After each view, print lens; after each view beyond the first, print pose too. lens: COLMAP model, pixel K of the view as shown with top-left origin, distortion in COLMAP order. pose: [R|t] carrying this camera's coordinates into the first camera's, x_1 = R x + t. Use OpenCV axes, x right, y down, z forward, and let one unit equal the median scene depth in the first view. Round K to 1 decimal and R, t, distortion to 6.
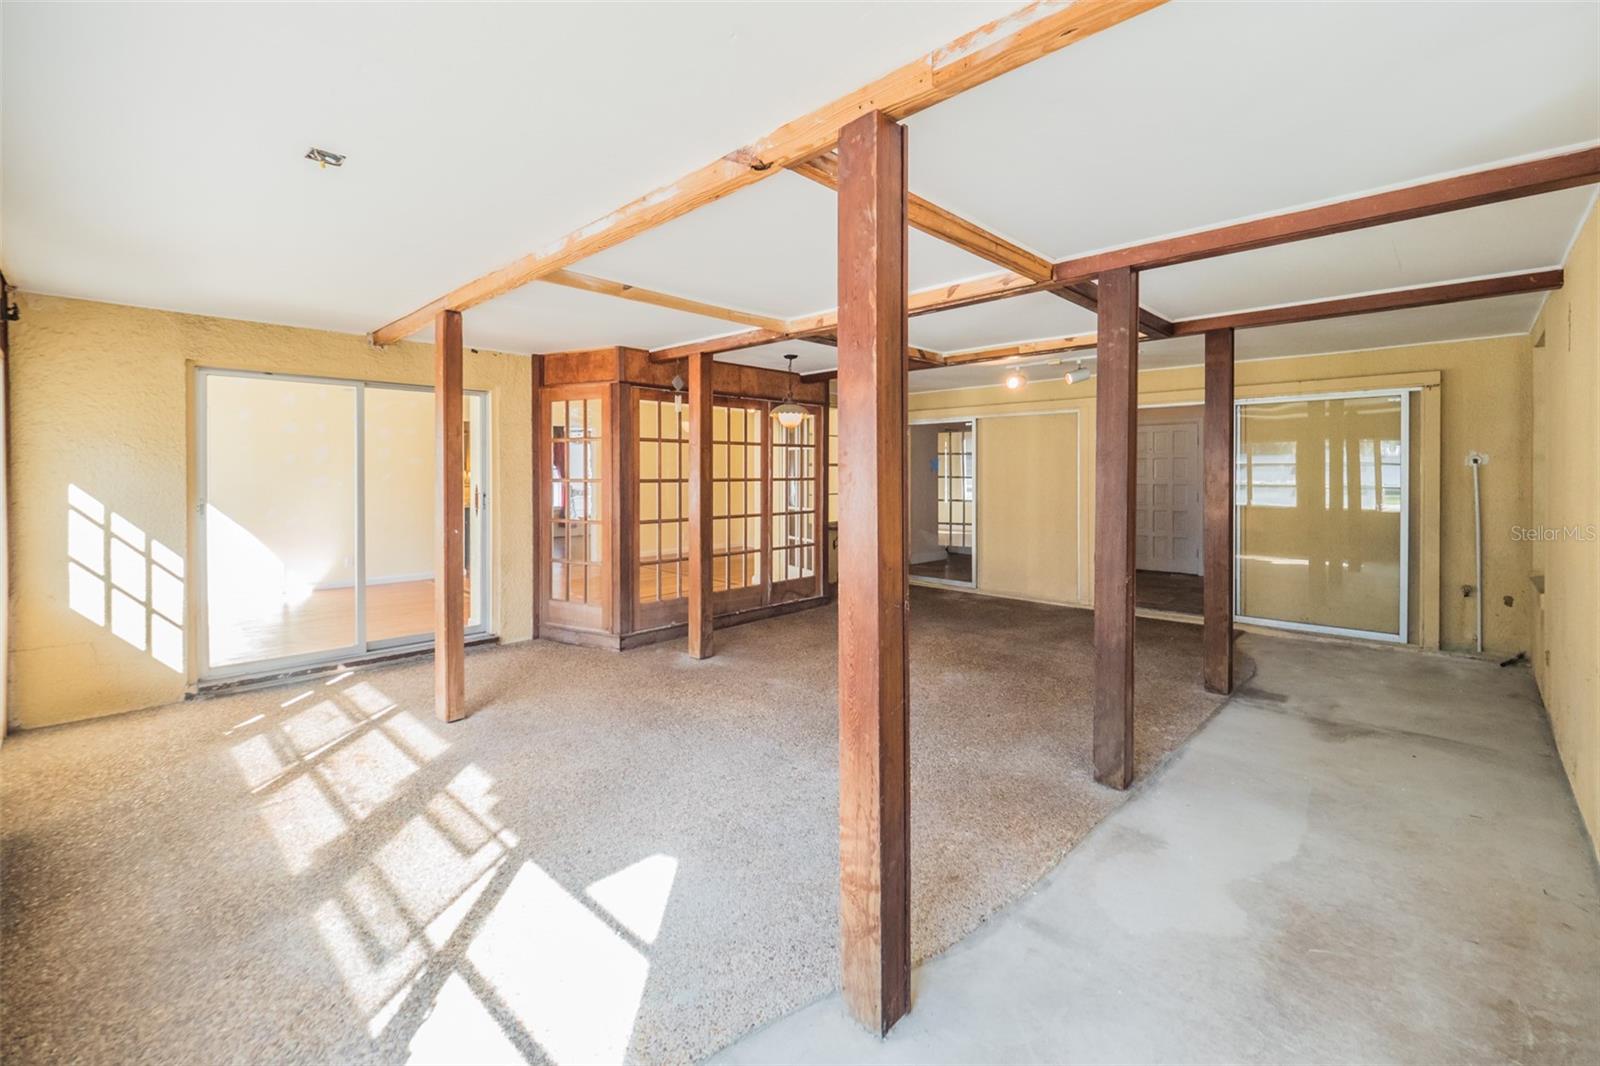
lens RADIAL K [[680.5, 0, 812.8], [0, 680.5, 476.4], [0, 0, 1]] dist [-0.010913, 0.000680]
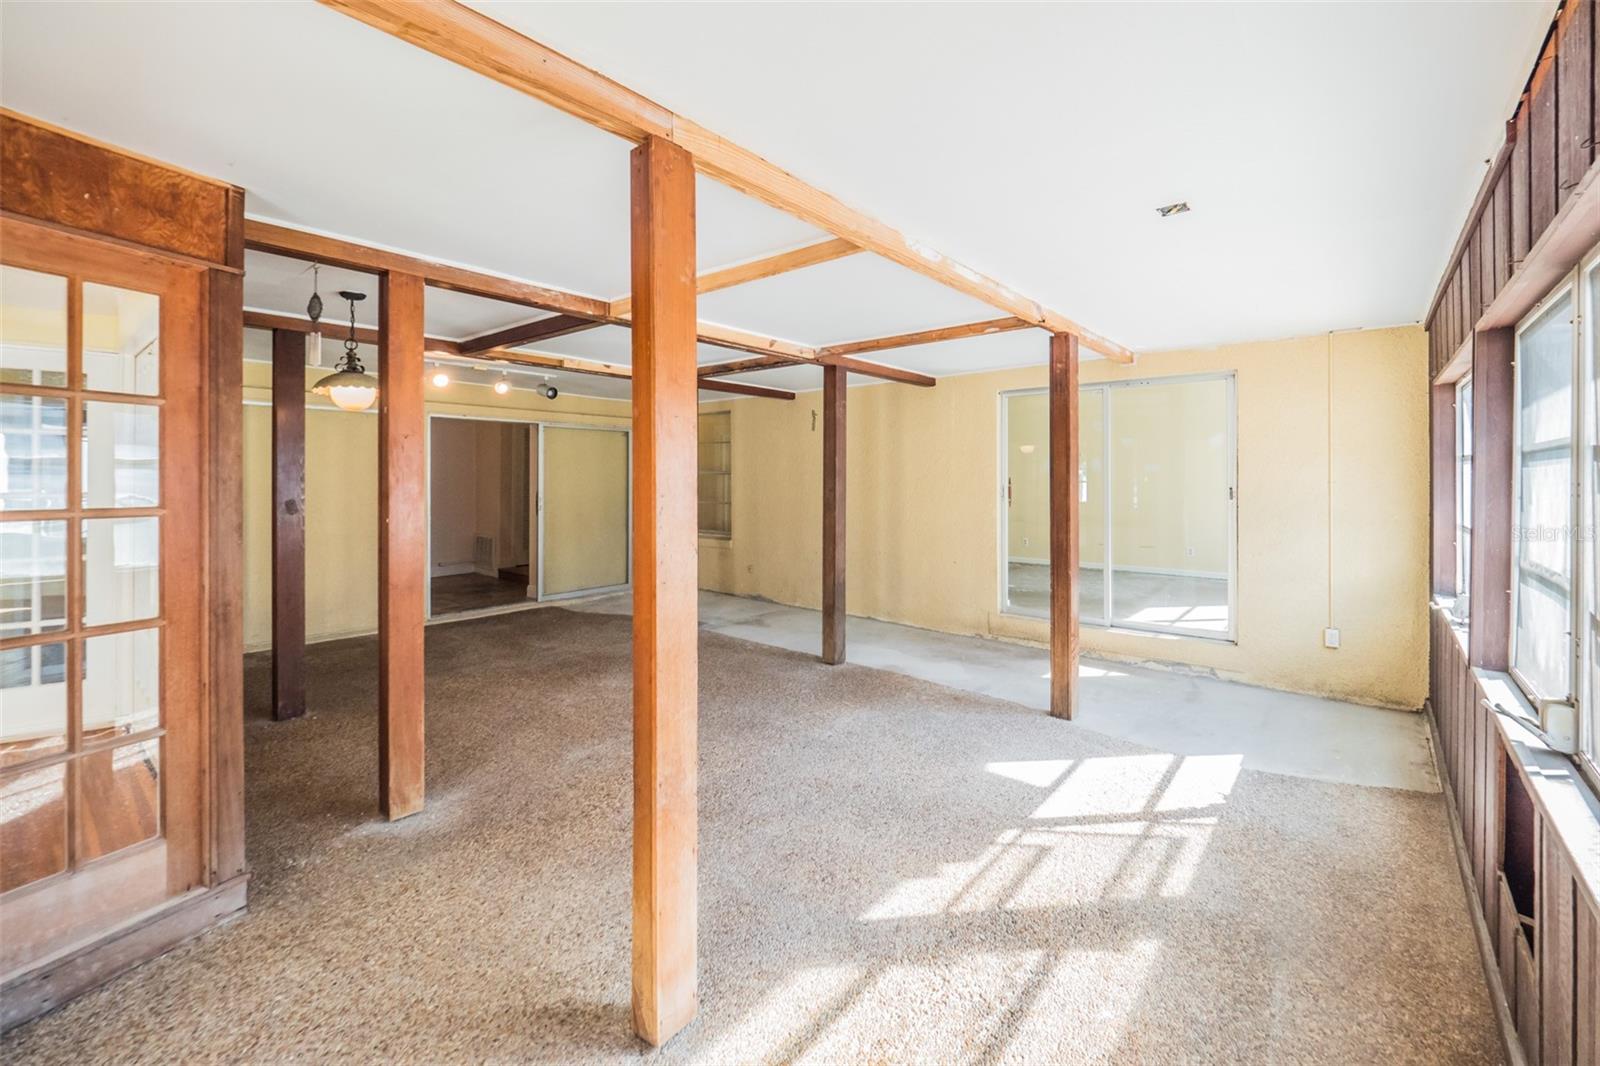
lens RADIAL K [[680.5, 0, 805.0], [0, 680.5, 478.8], [0, 0, 1]] dist [-0.010913, 0.000680]
pose [[-0.057939, -0.003594, 0.998314, -1.490973], [0.009813, 0.999943, 0.004169, -0.021968], [-0.998272, 0.010038, -0.057901, 1.387393]]
